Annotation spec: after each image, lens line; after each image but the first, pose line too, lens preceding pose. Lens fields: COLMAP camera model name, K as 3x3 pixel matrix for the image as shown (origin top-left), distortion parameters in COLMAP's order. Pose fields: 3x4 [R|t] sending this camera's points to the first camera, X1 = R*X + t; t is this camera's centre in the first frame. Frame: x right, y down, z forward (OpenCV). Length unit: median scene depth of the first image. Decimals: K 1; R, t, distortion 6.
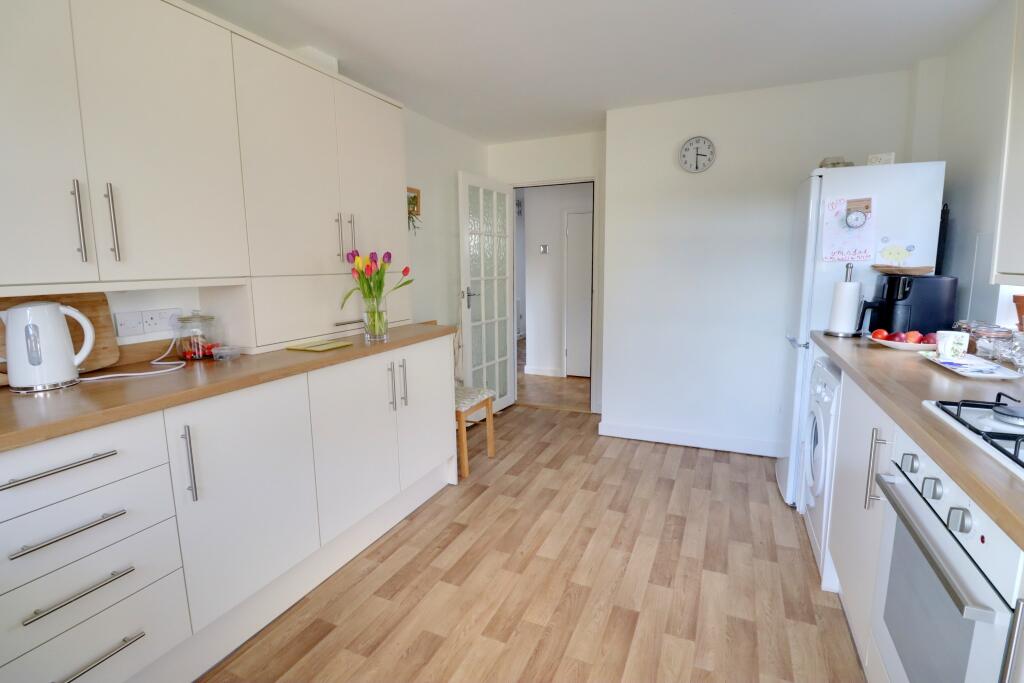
lens RADIAL K [[489.9, 0, 511.4], [0, 489.9, 336.2], [0, 0, 1]] dist [0.001458, 0.000357]
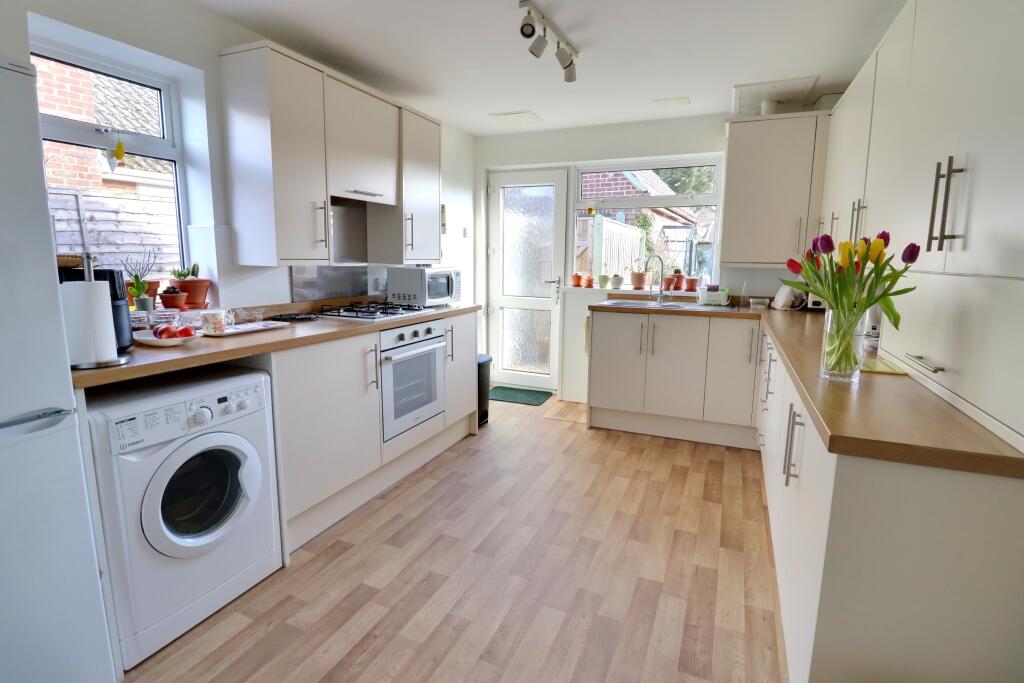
lens RADIAL K [[489.9, 0, 514.2], [0, 489.9, 337.9], [0, 0, 1]] dist [0.001458, 0.000357]
pose [[-0.999958, -0.002702, -0.008809, 0.152613], [-0.005278, 0.951618, 0.307239, -0.250451], [0.007552, 0.307273, -0.951592, 1.722728]]
